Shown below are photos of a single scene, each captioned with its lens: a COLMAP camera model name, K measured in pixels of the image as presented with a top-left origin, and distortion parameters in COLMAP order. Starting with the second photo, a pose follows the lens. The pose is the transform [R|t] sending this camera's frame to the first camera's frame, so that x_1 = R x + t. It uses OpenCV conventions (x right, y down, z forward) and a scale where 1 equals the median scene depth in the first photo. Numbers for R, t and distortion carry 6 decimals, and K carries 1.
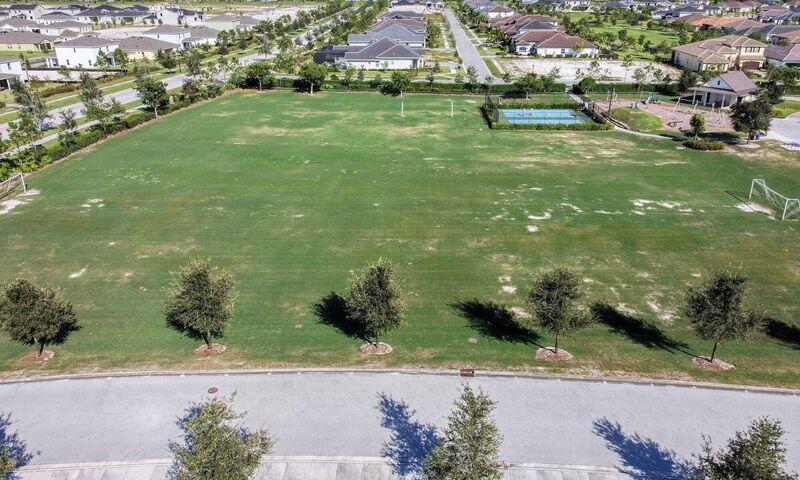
lens RADIAL K [[606.9, 0, 400.0], [0, 606.9, 240.0], [0, 0, 1]] dist [0.005662, -0.004442]
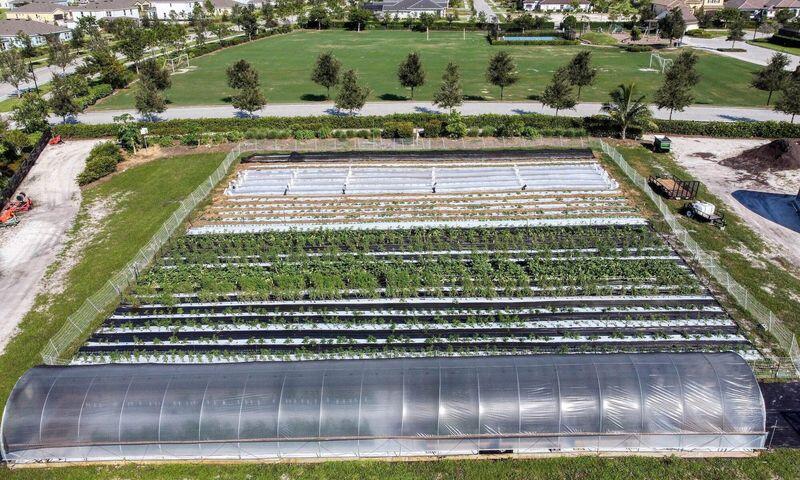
lens RADIAL K [[601.2, 0, 400.0], [0, 601.2, 240.0], [0, 0, 1]] dist [0.005714, 0.001543]
pose [[0.999035, 0.009864, -0.042808, 0.003137], [-0.009082, 0.999789, 0.018428, 0.174083], [0.042980, -0.018021, 0.998913, -0.284602]]
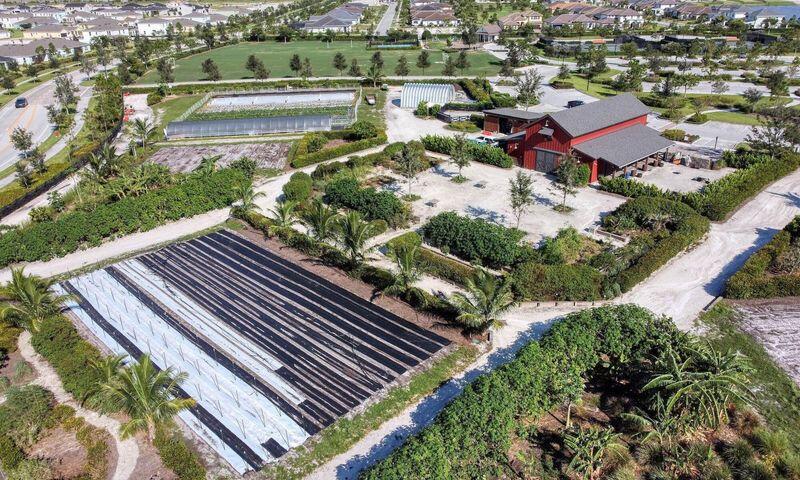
lens RADIAL K [[606.9, 0, 400.0], [0, 606.9, 240.0], [0, 0, 1]] dist [0.005662, -0.004442]
pose [[0.999559, -0.024265, 0.017117, 0.157503], [0.024224, 0.999703, 0.002610, 0.361706], [-0.017176, -0.002194, 0.999850, -0.865092]]
